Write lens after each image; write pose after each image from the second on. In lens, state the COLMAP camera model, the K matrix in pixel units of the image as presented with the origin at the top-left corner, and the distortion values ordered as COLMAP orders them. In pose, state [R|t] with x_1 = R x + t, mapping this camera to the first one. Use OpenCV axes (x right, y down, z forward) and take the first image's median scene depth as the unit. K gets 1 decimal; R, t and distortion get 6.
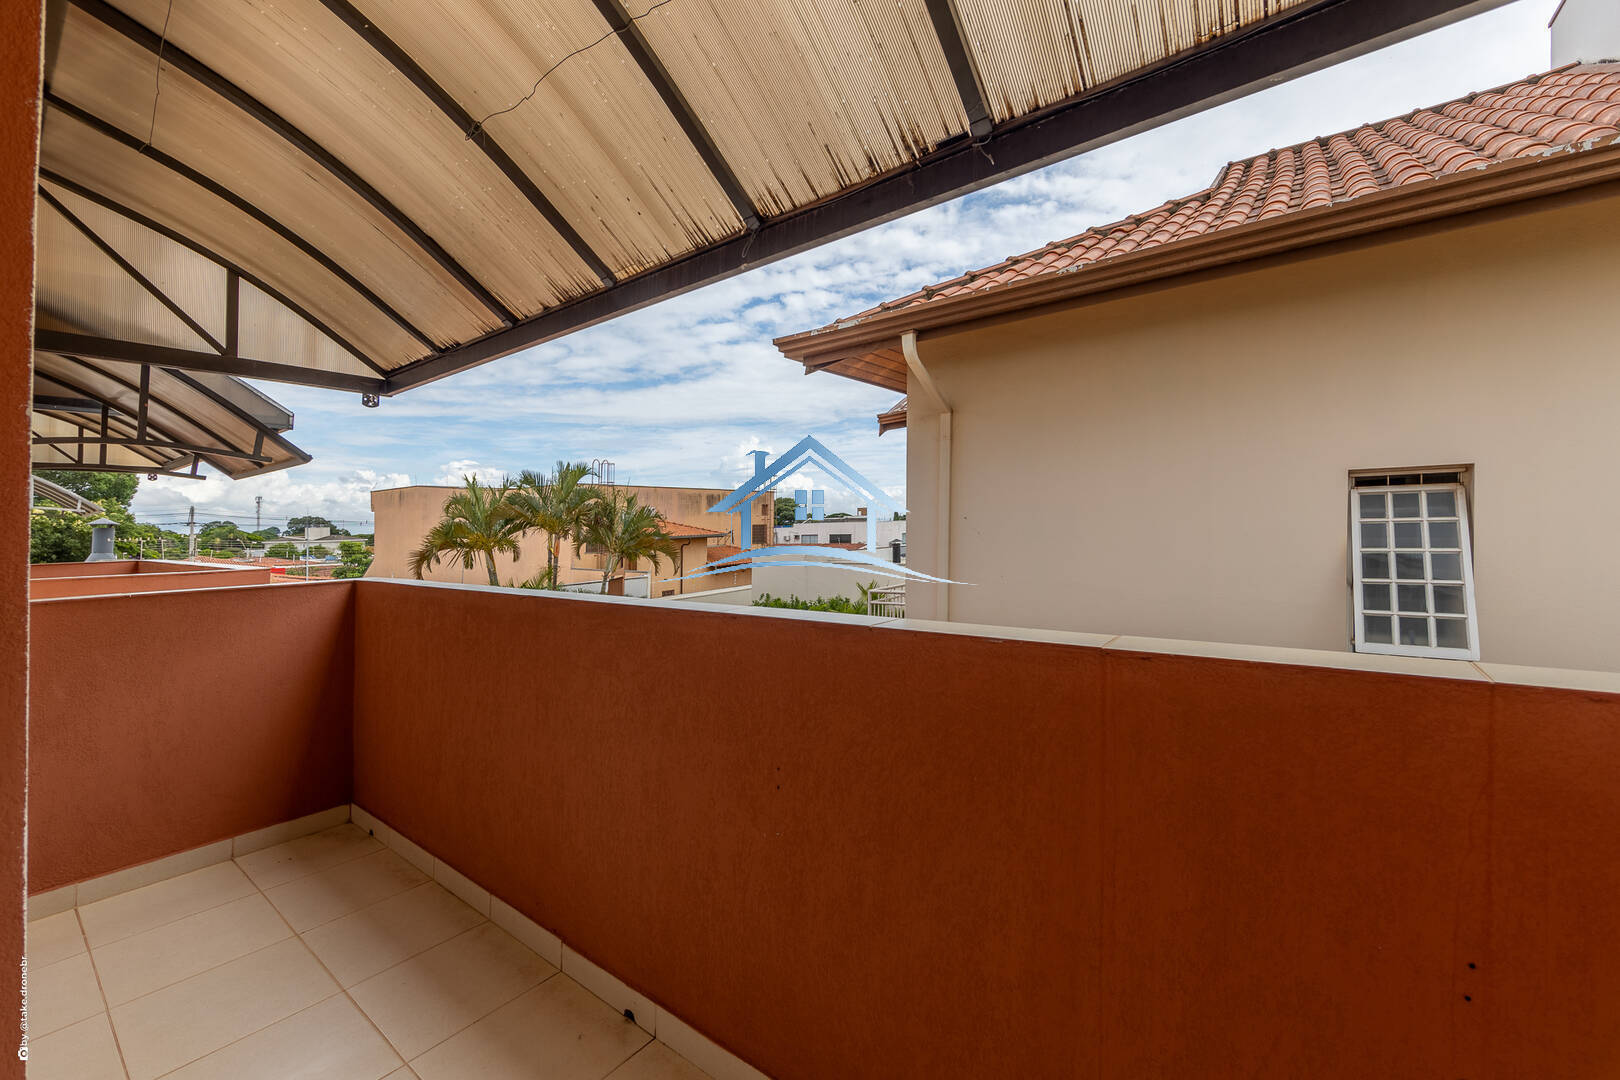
lens RADIAL K [[640.9, 0, 812.3], [0, 640.9, 534.8], [0, 0, 1]] dist [-0.001112, -0.000831]
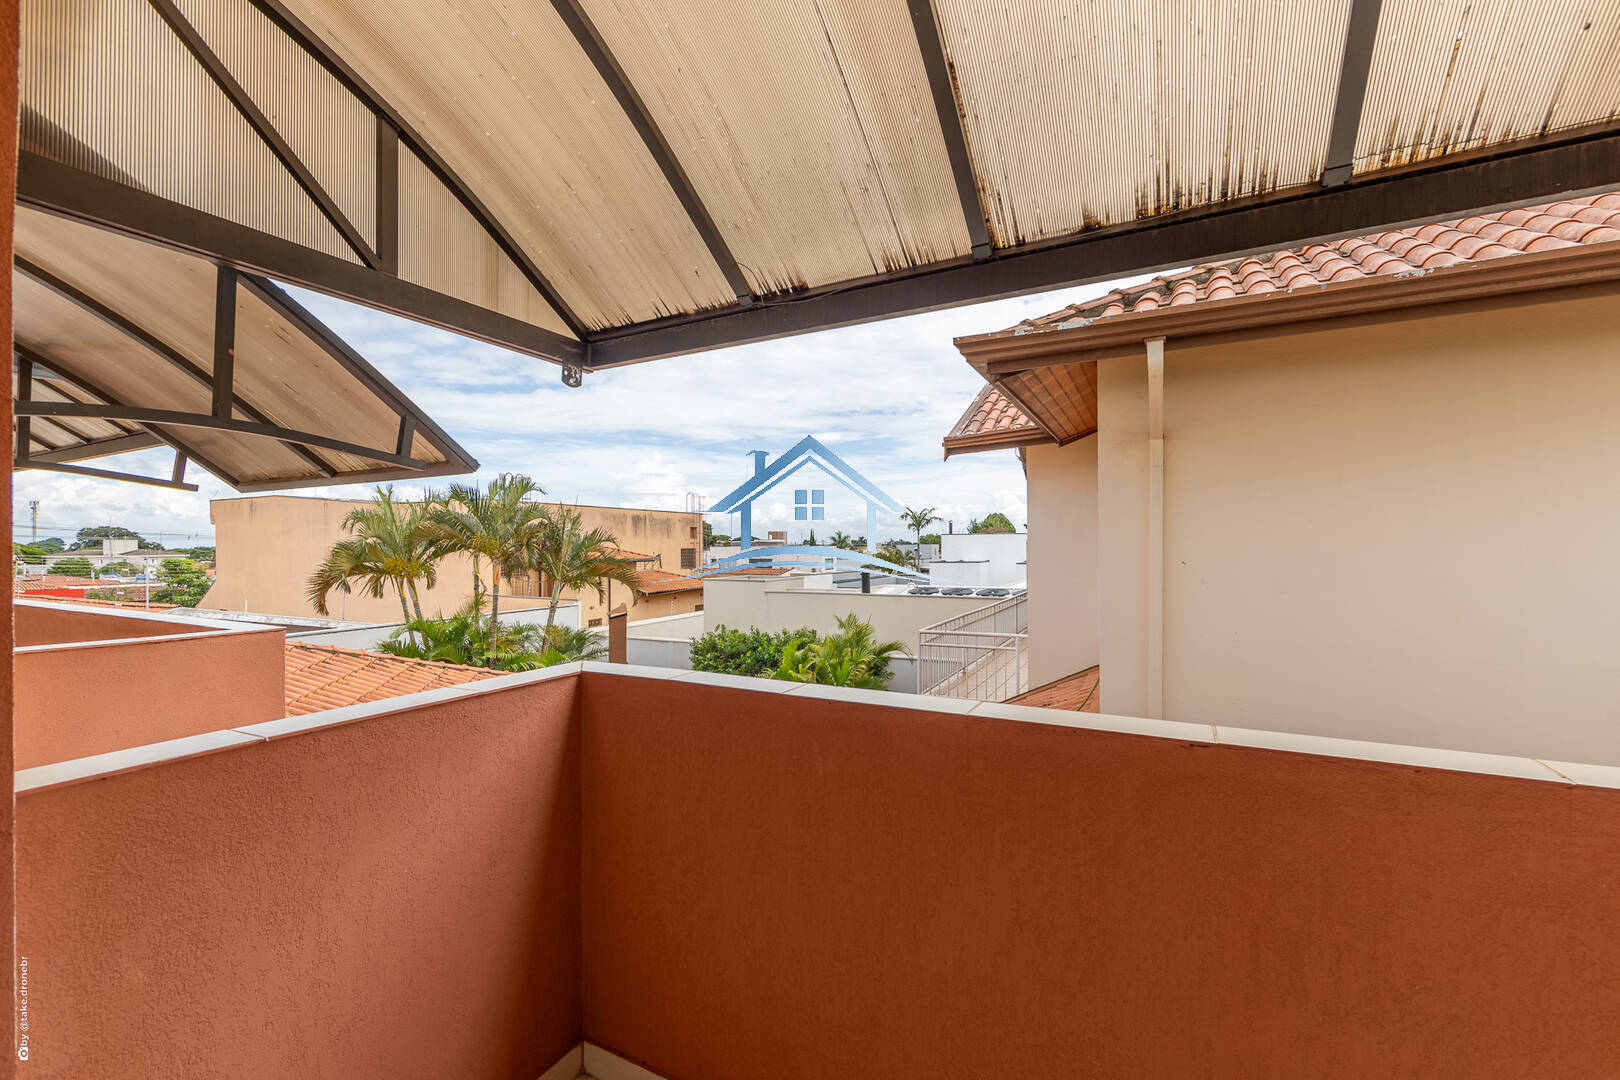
lens RADIAL K [[640.9, 0, 813.6], [0, 640.9, 564.0], [0, 0, 1]] dist [-0.001112, -0.000831]
pose [[0.985343, 0.012602, 0.170117, -0.120238], [-0.014338, 0.999857, 0.008982, -0.007602], [-0.169980, -0.011290, 0.985383, 0.073265]]
